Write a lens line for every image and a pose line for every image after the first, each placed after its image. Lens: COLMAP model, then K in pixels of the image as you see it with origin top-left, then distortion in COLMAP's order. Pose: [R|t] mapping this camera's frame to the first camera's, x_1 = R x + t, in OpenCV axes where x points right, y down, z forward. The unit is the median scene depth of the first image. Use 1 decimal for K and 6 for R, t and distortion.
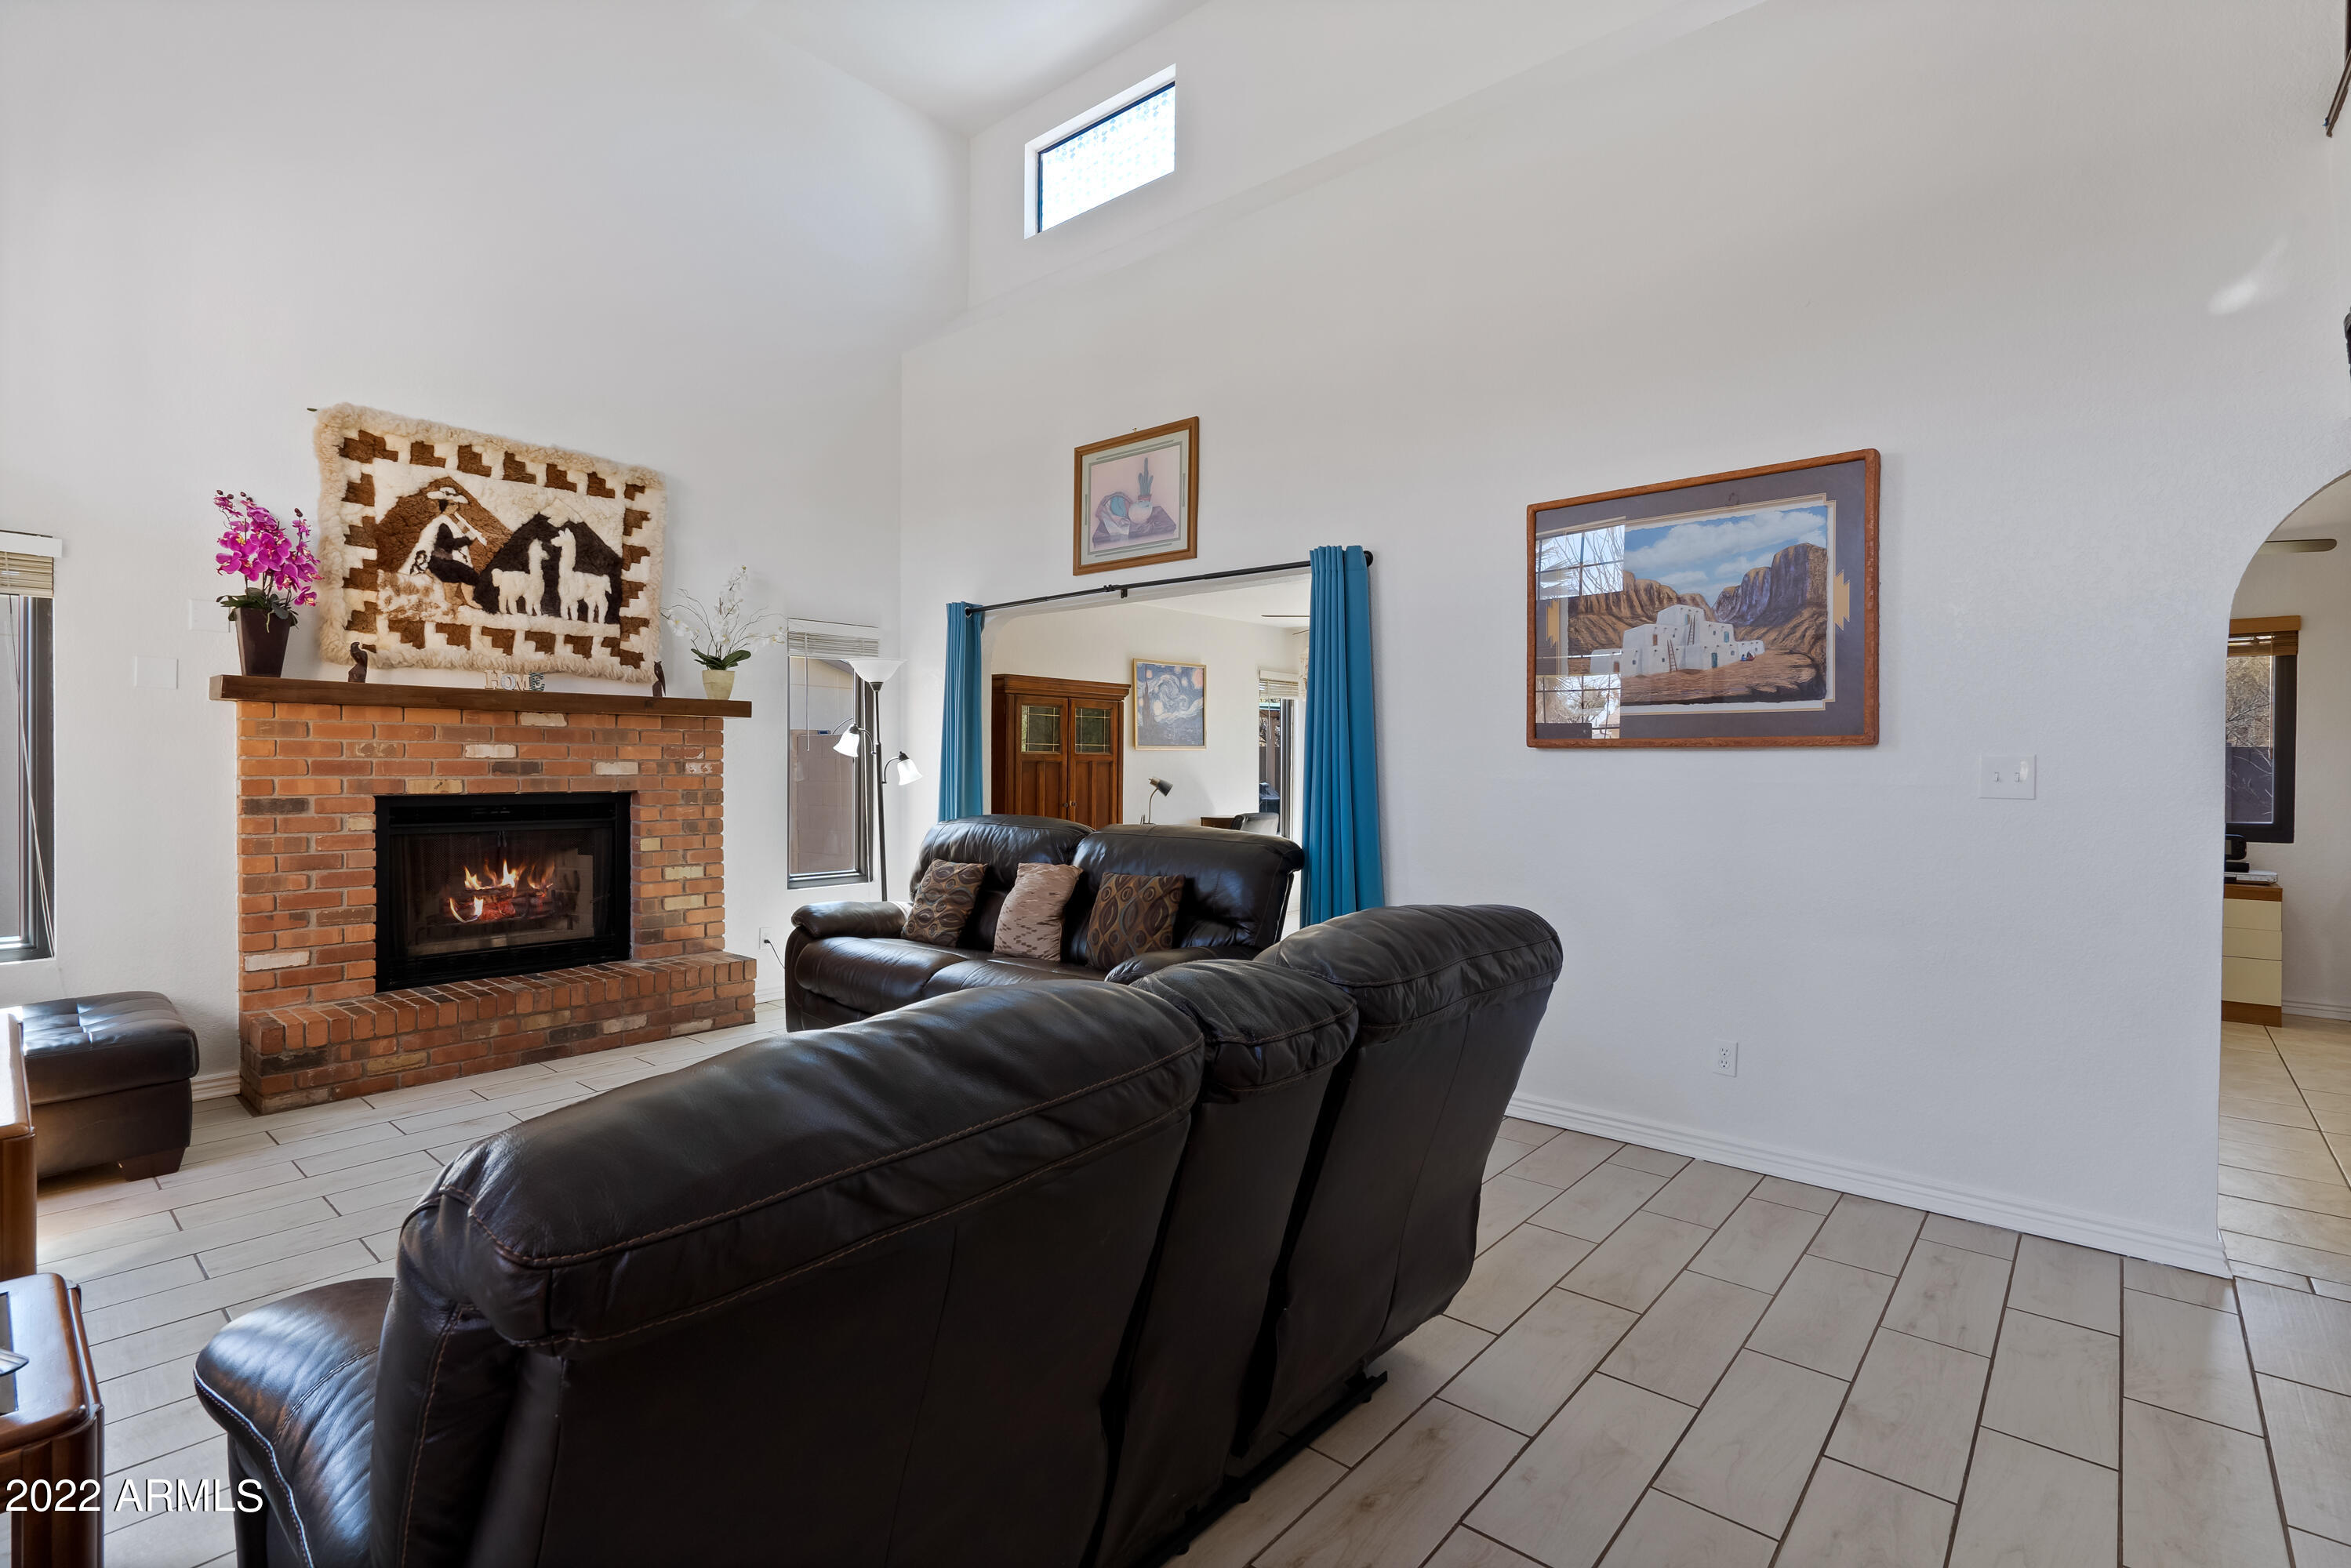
lens RADIAL K [[1093.9, 0, 1173.4], [0, 1093.9, 776.0], [0, 0, 1]] dist [-0.008910, 0.002772]
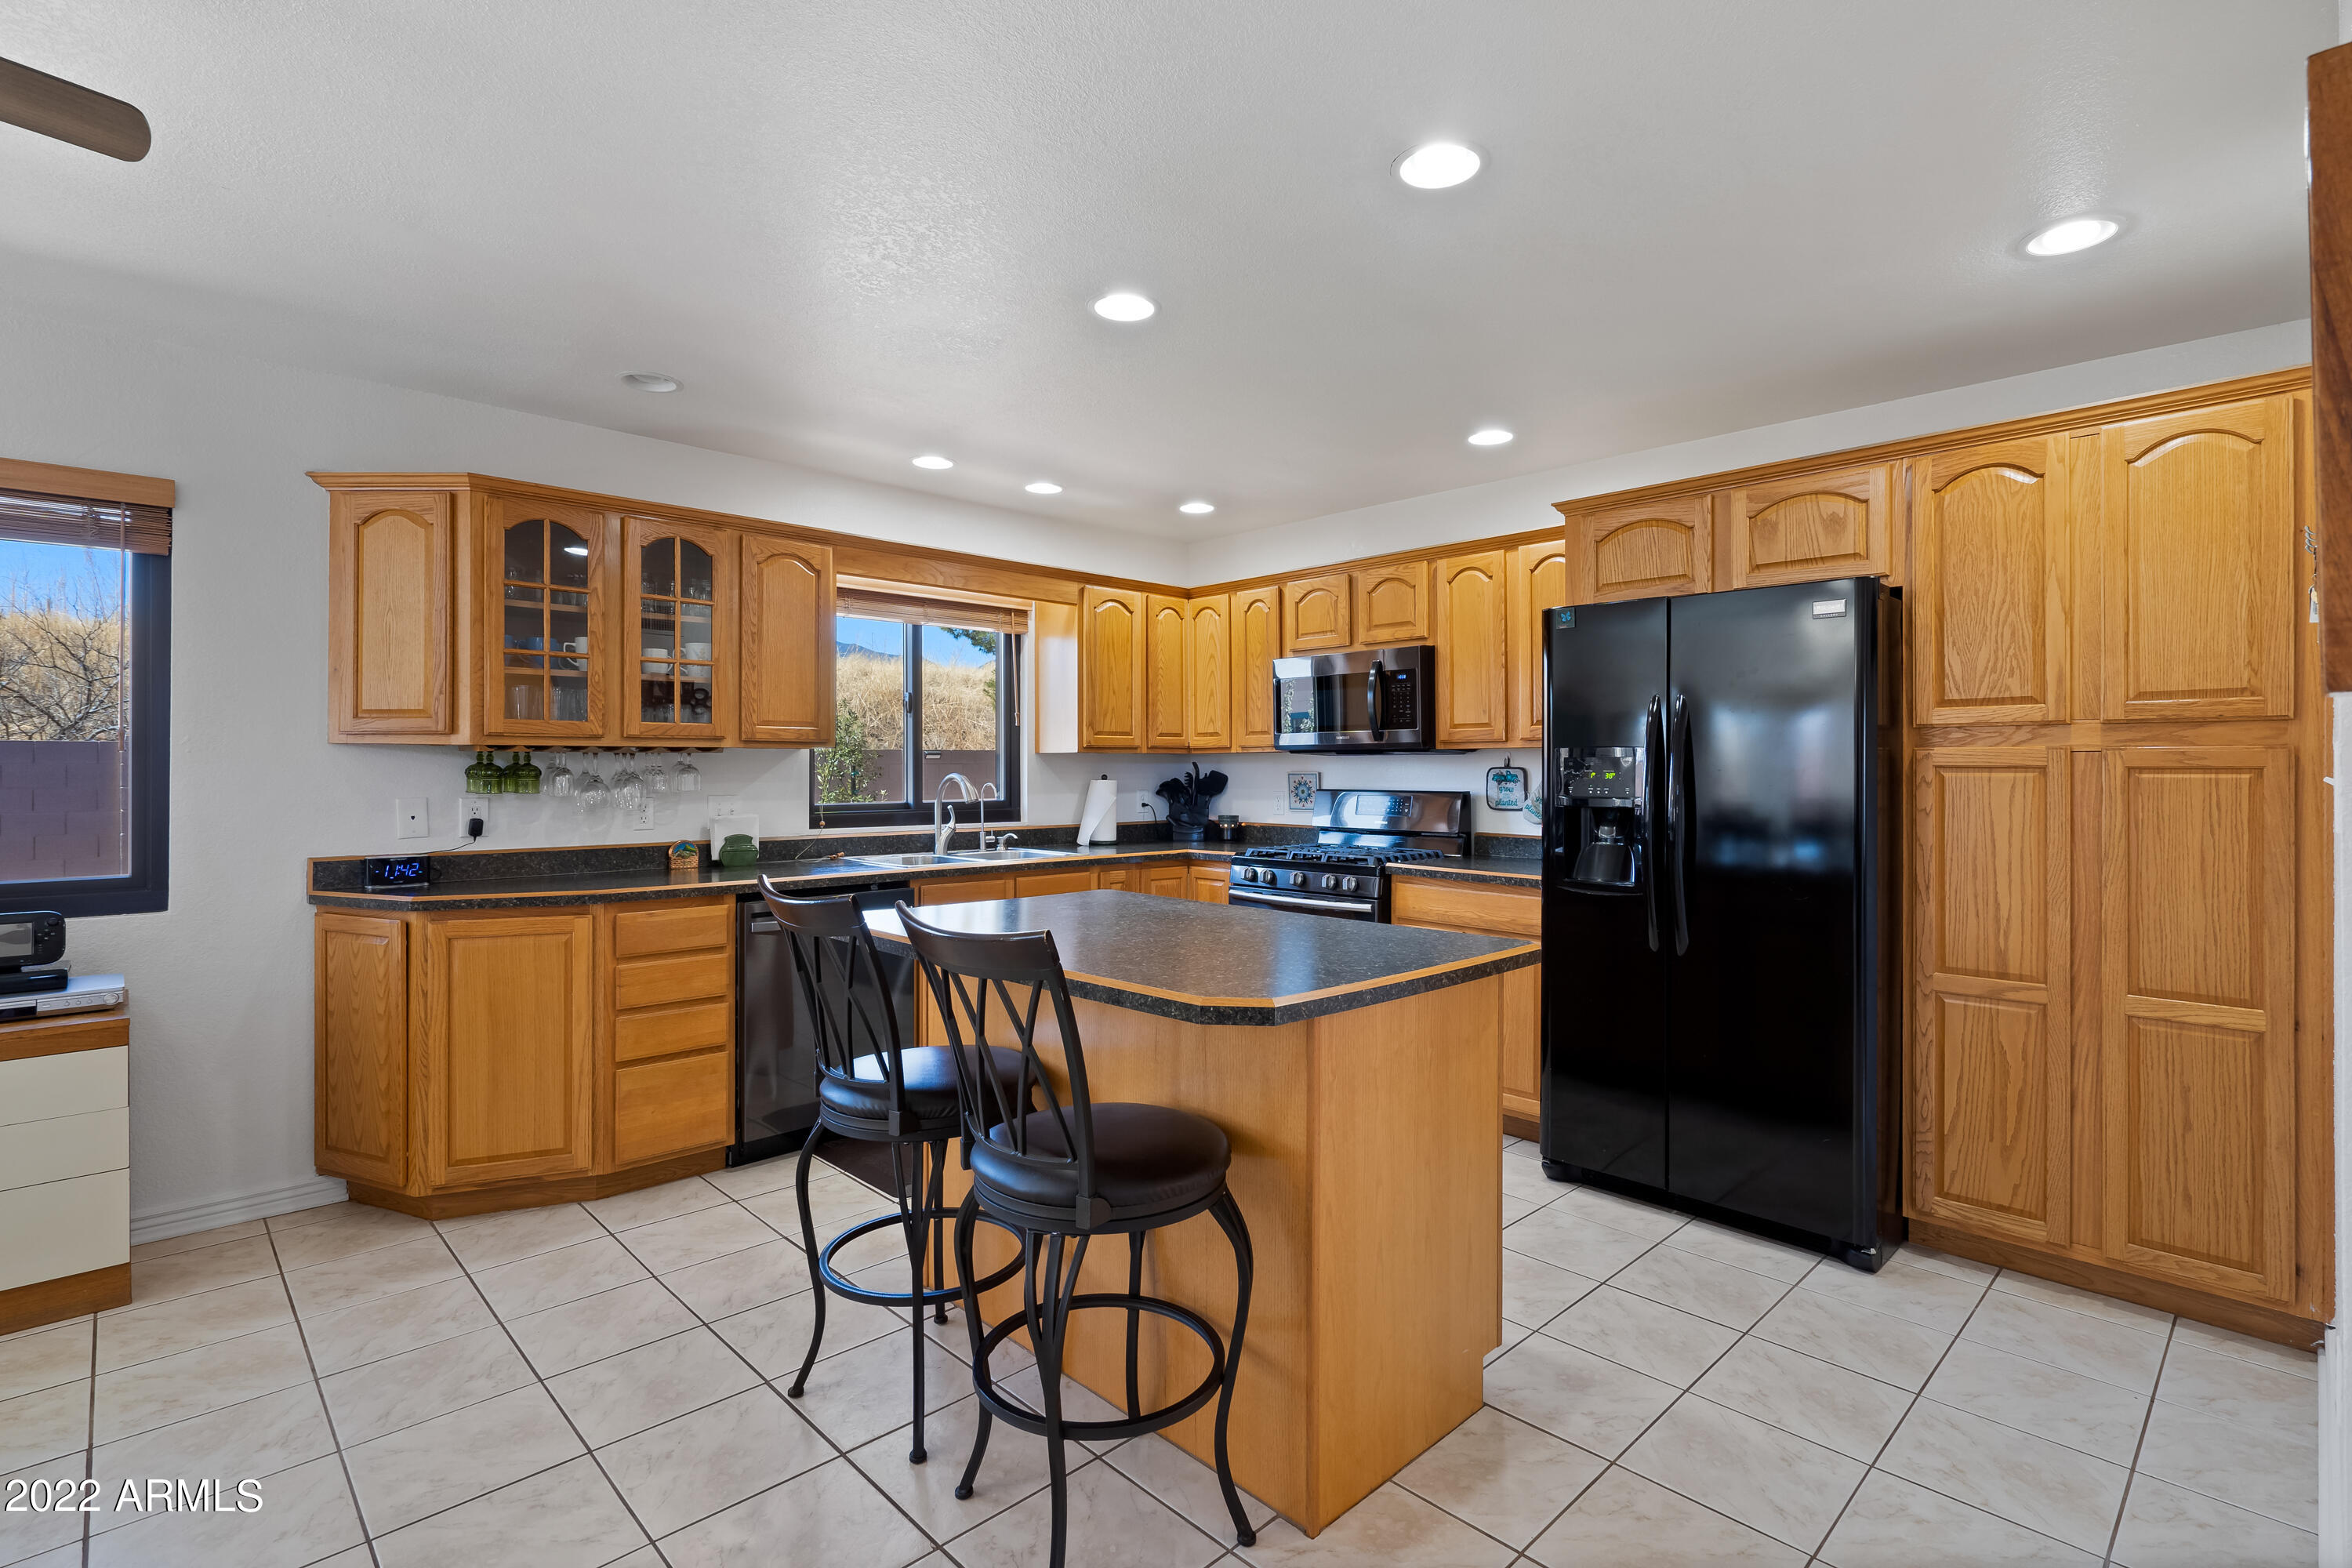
lens RADIAL K [[1094.5, 0, 1206.5], [0, 1094.5, 768.6], [0, 0, 1]] dist [-0.008910, 0.002772]
pose [[0.073367, -0.002234, 0.997302, 0.547673], [0.004560, 0.999988, 0.001904, -0.006459], [-0.997295, 0.004408, 0.073377, 0.464150]]
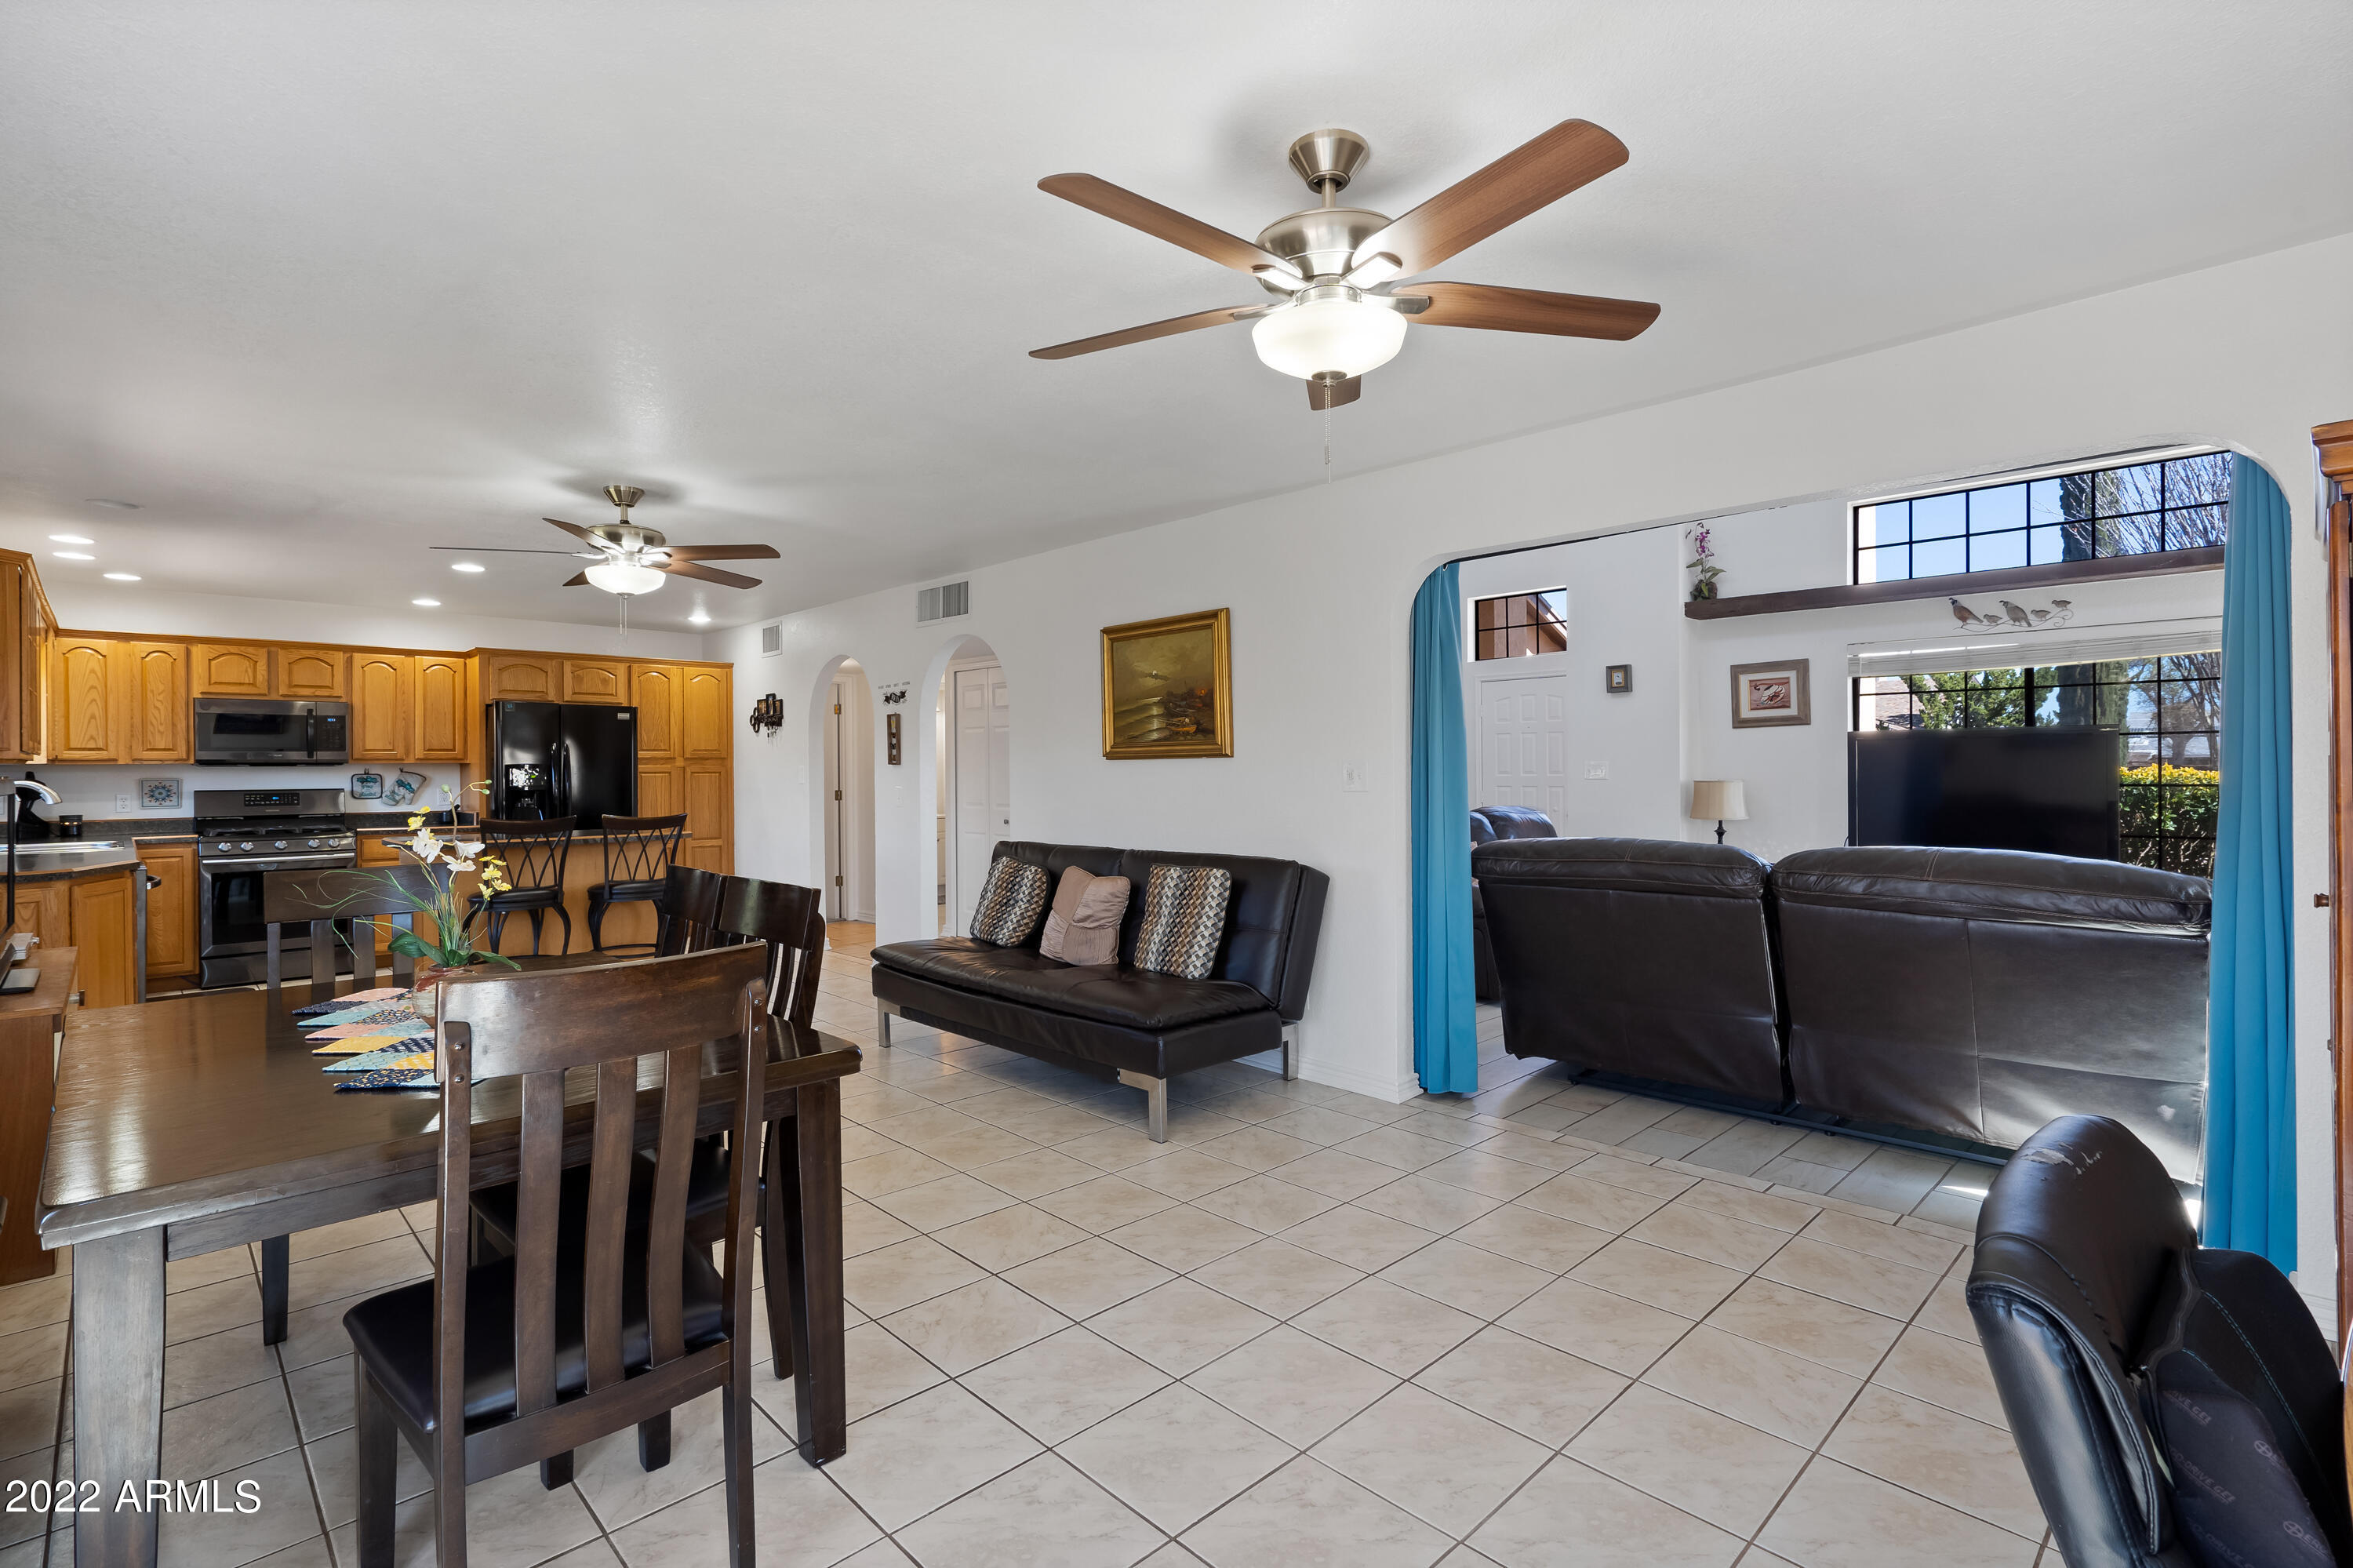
lens RADIAL K [[1095.0, 0, 1189.9], [0, 1095.0, 772.9], [0, 0, 1]] dist [-0.008910, 0.002772]
pose [[-0.997747, 0.004175, 0.066956, 0.239015], [0.004685, 0.999961, 0.007470, -0.011372], [-0.066922, 0.007767, -0.997728, 1.583858]]
